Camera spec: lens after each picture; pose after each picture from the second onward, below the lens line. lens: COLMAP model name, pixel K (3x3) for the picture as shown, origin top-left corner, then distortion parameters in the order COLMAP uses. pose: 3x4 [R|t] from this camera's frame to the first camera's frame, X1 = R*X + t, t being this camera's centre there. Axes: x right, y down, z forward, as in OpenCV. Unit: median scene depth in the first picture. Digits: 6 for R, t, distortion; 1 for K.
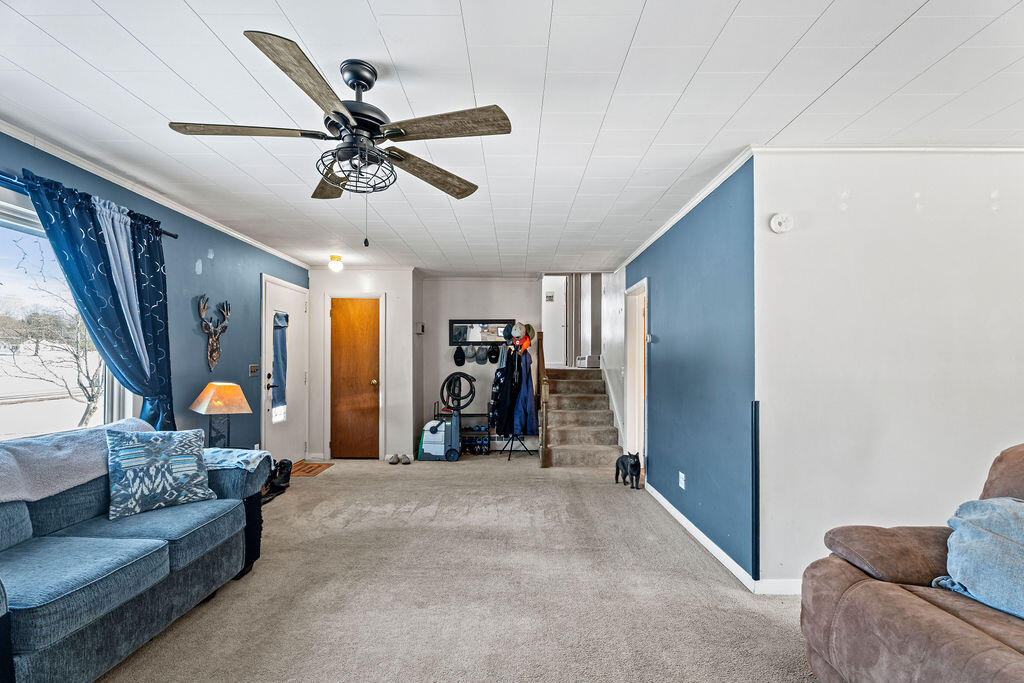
lens RADIAL K [[465.3, 0, 513.6], [0, 465.3, 356.6], [0, 0, 1]] dist [0.006152, -0.001005]
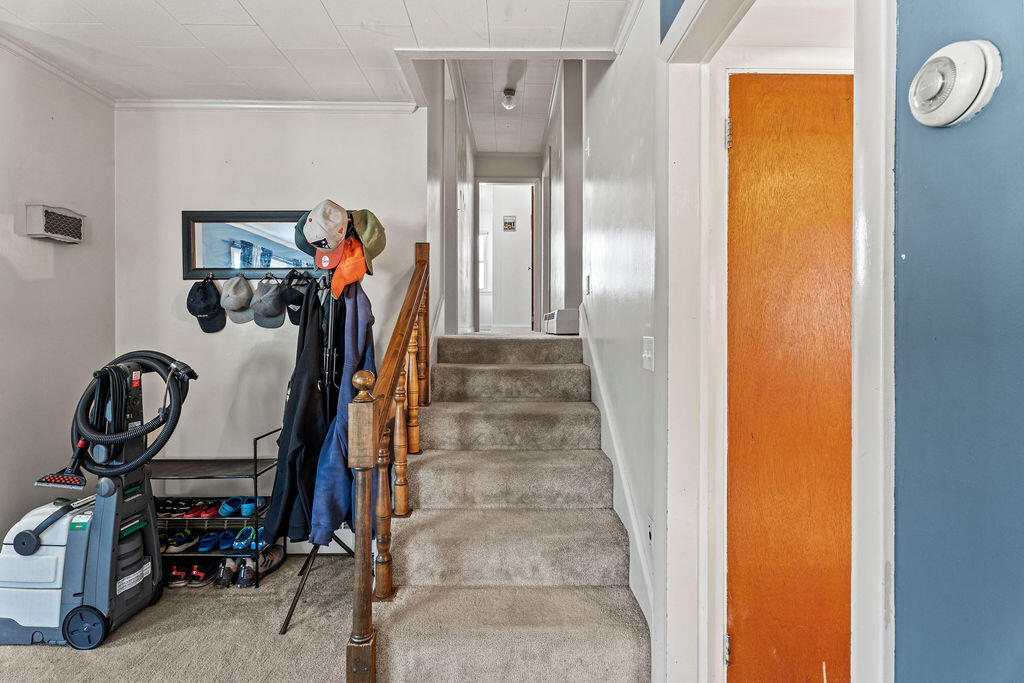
lens RADIAL K [[465.3, 0, 507.2], [0, 465.3, 326.1], [0, 0, 1]] dist [0.006152, -0.001005]
pose [[0.999992, -0.003078, 0.002724, 0.142893], [0.003049, 0.999939, 0.010598, 0.013167], [-0.002757, -0.010590, 0.999940, 0.692216]]
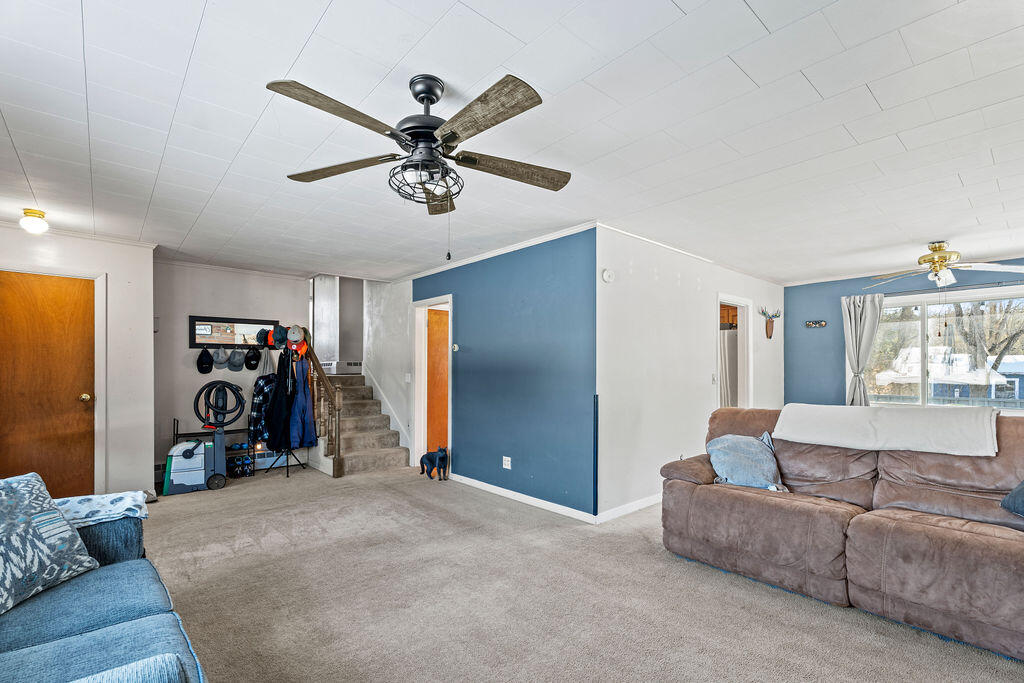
lens RADIAL K [[465.3, 0, 516.1], [0, 465.3, 367.4], [0, 0, 1]] dist [0.006152, -0.001005]
pose [[0.744868, -0.000464, 0.667212, -0.286217], [-0.006120, 0.999953, 0.007528, 0.000102], [-0.667184, -0.009691, 0.744830, 0.032139]]
